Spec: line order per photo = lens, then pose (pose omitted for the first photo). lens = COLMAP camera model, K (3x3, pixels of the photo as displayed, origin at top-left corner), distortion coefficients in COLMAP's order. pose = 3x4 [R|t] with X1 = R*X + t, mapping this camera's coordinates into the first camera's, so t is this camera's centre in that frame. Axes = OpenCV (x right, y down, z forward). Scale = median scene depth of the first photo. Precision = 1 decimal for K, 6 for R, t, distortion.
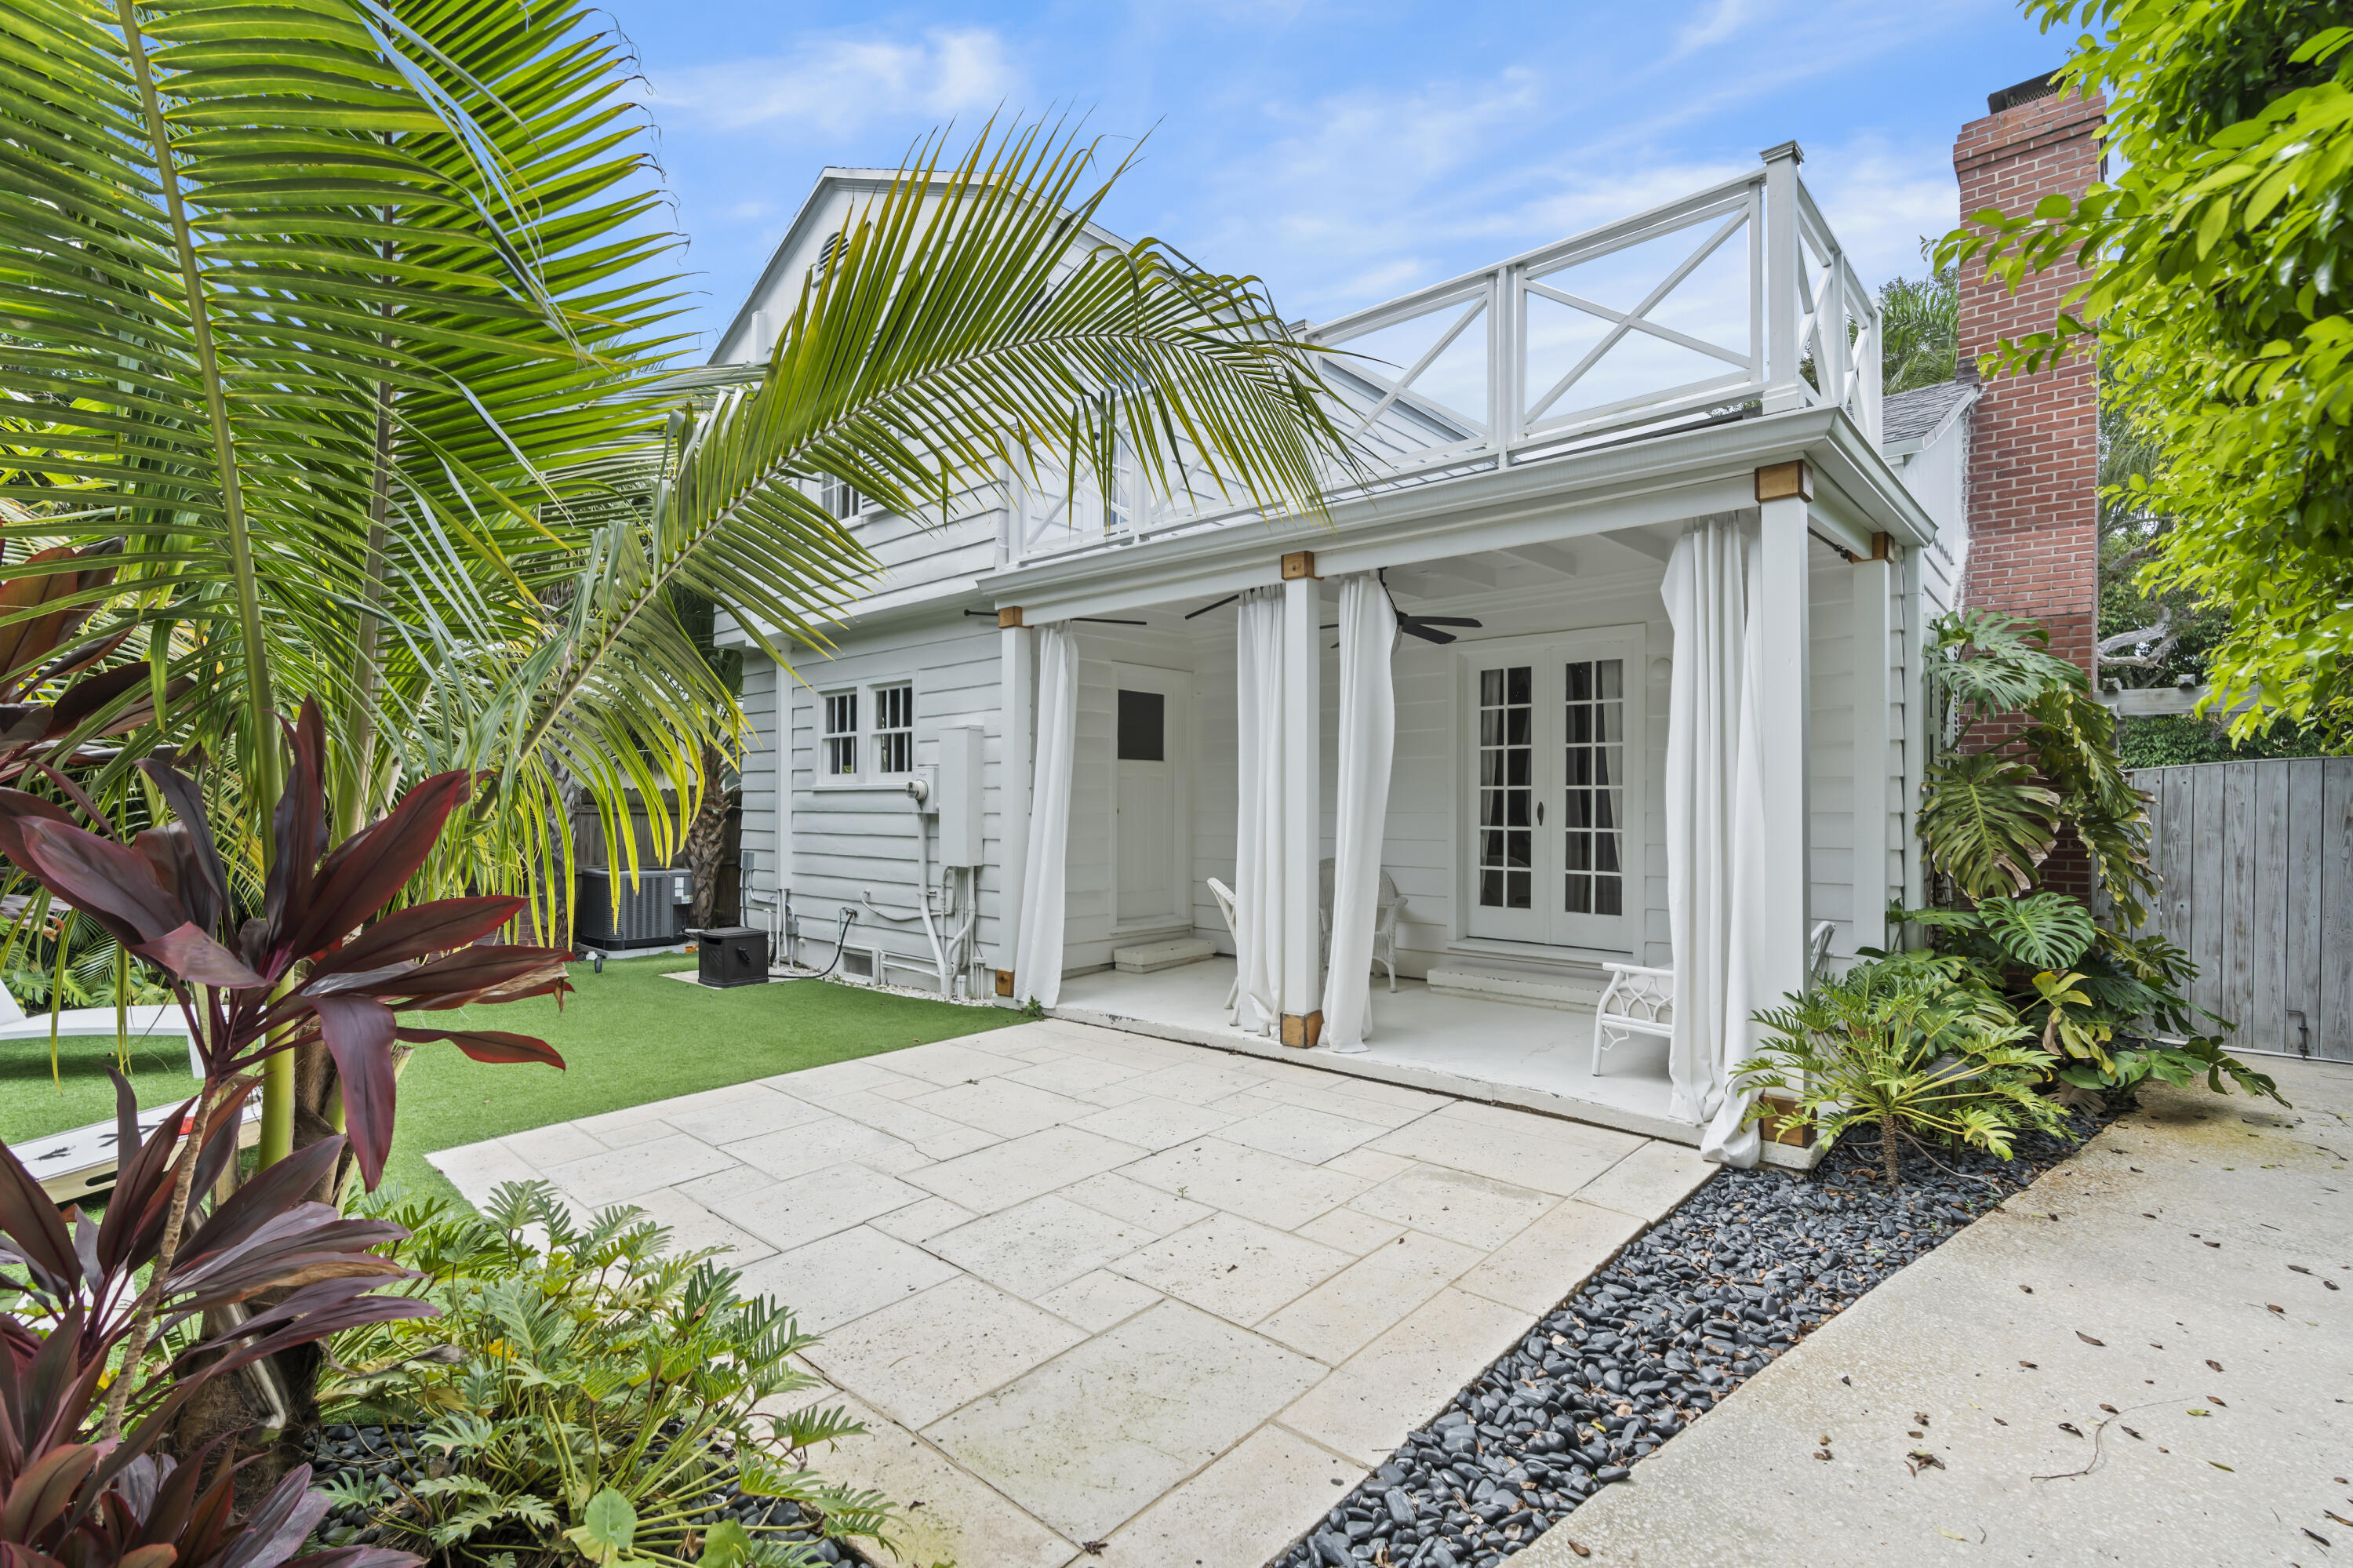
lens RADIAL K [[1082.8, 0, 1181.2], [0, 1082.8, 807.9], [0, 0, 1]] dist [0.001778, 0.000573]
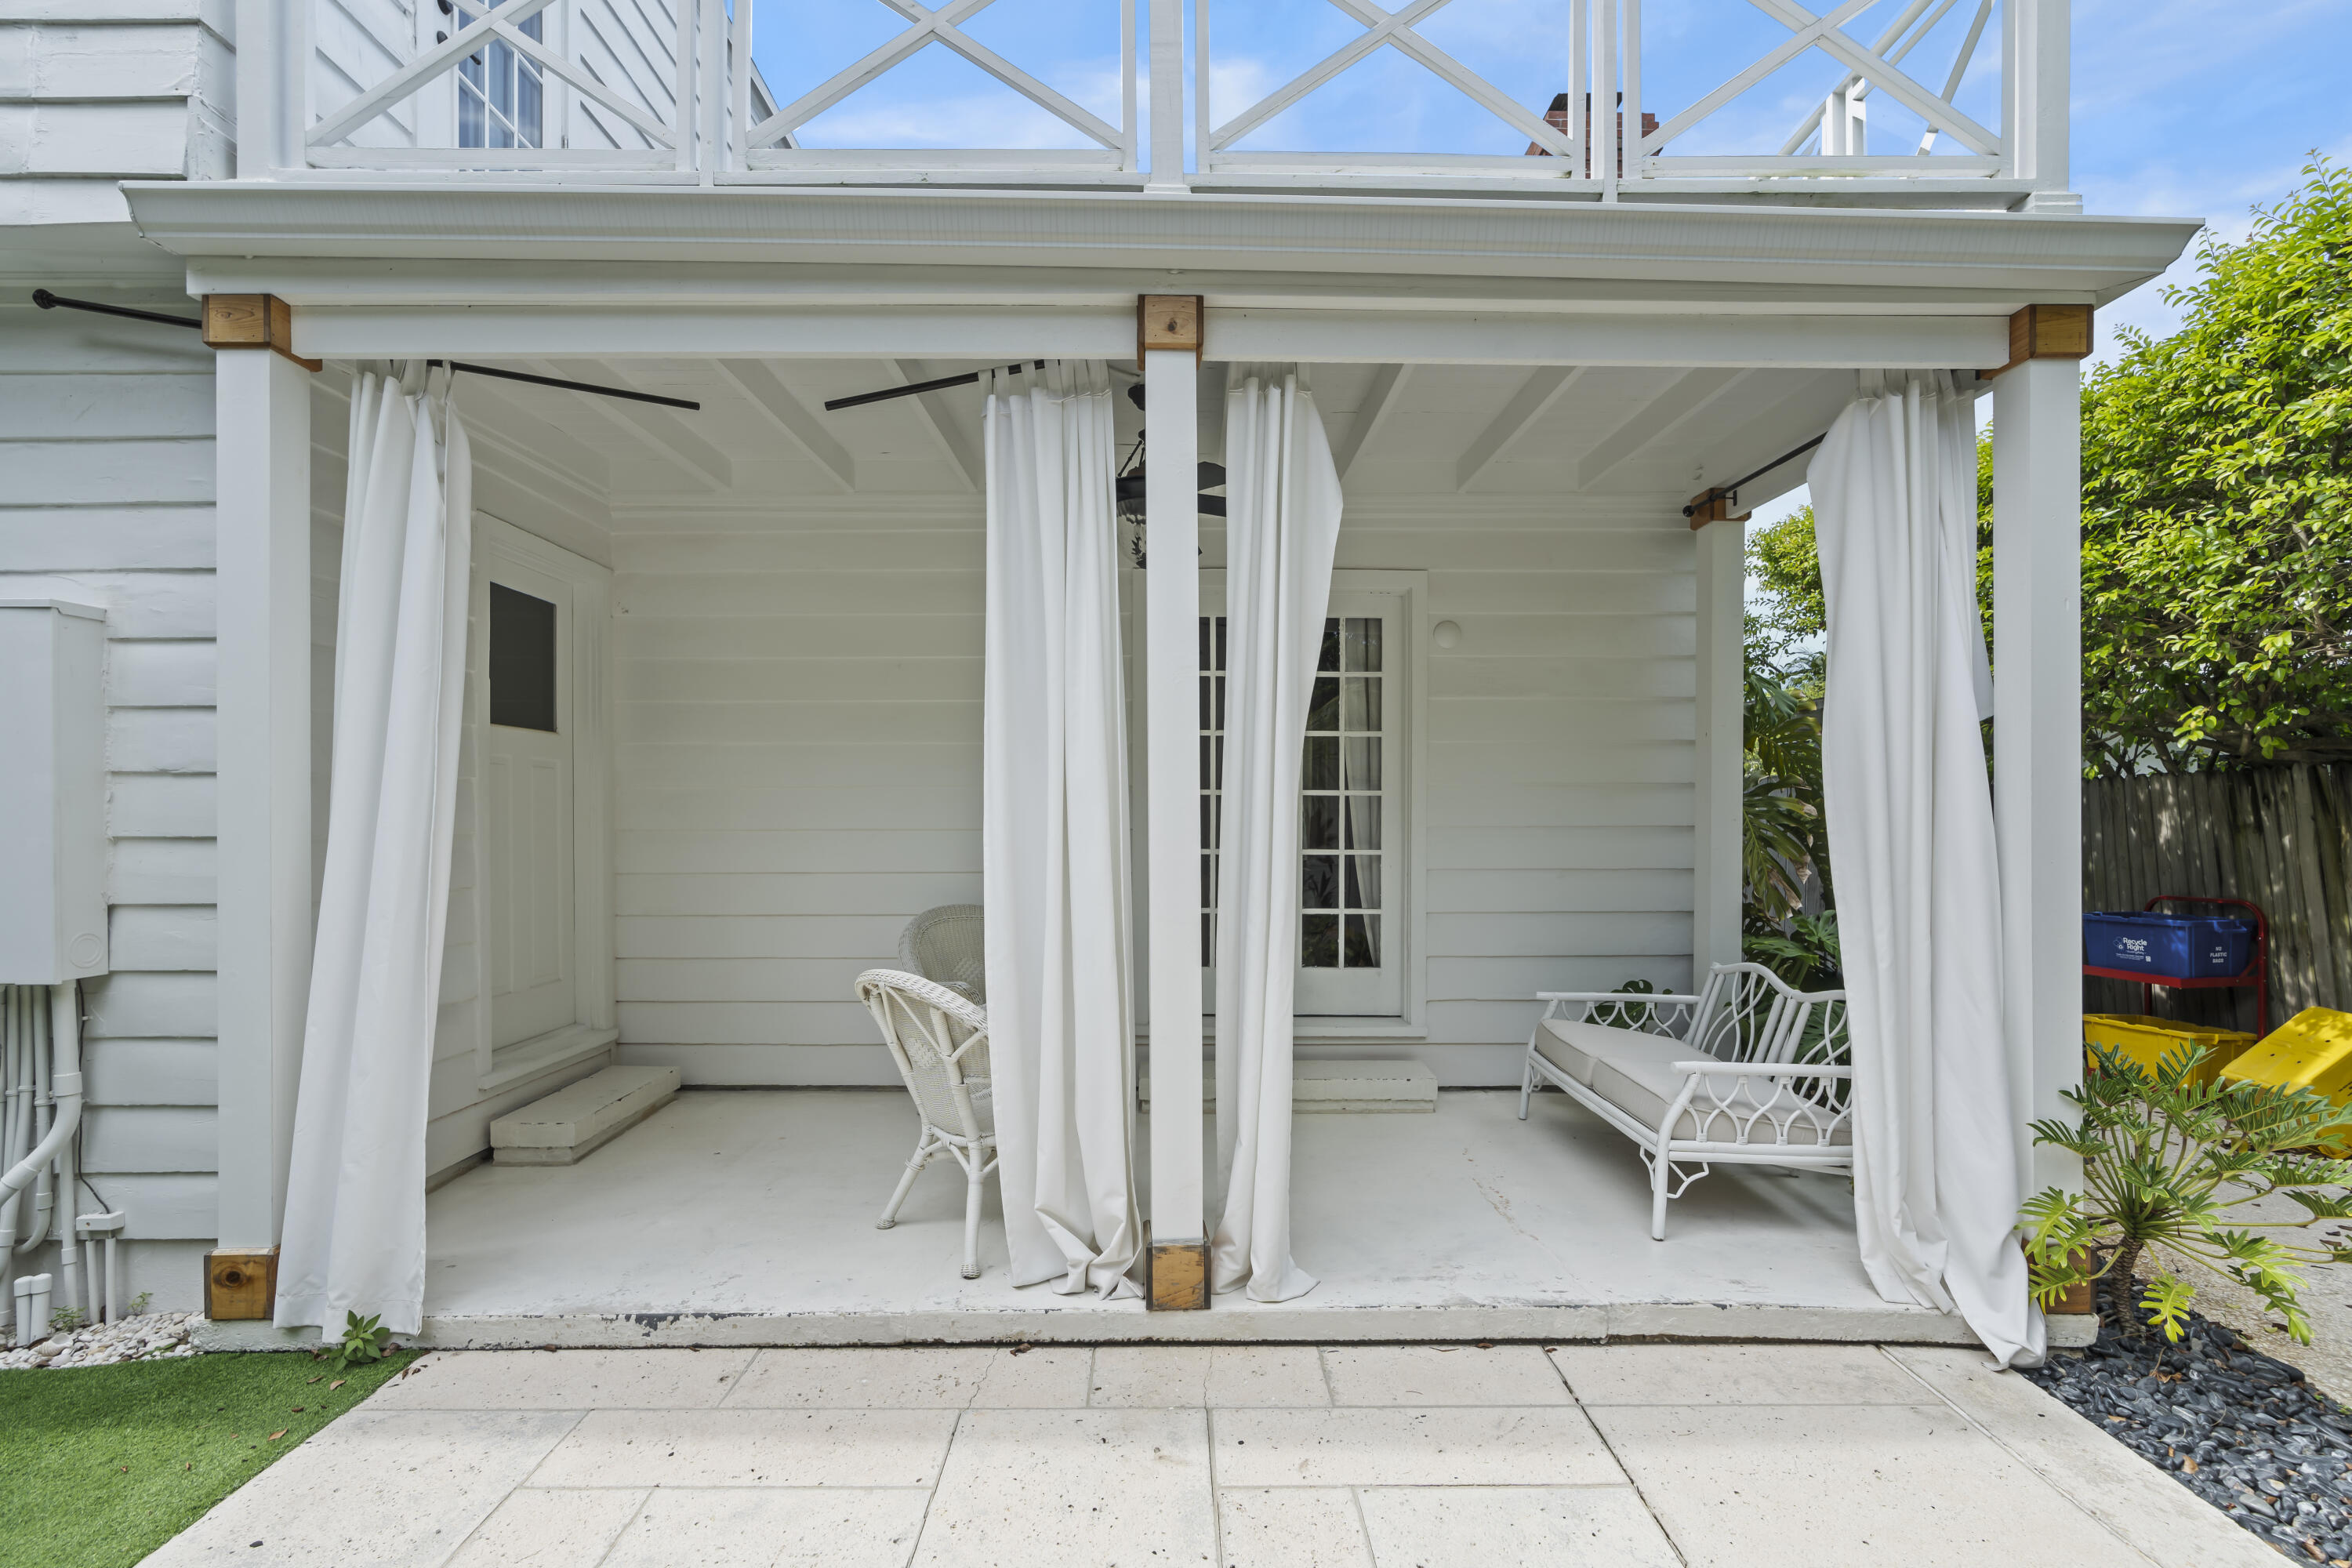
lens RADIAL K [[1051.9, 0, 1173.7], [0, 1051.9, 838.5], [0, 0, 1]] dist [0.001395, 0.000223]
pose [[0.739382, -0.009579, 0.673218, -0.168460], [0.003794, 0.999942, 0.010062, 0.002773], [-0.673276, -0.004885, 0.739376, 0.509918]]
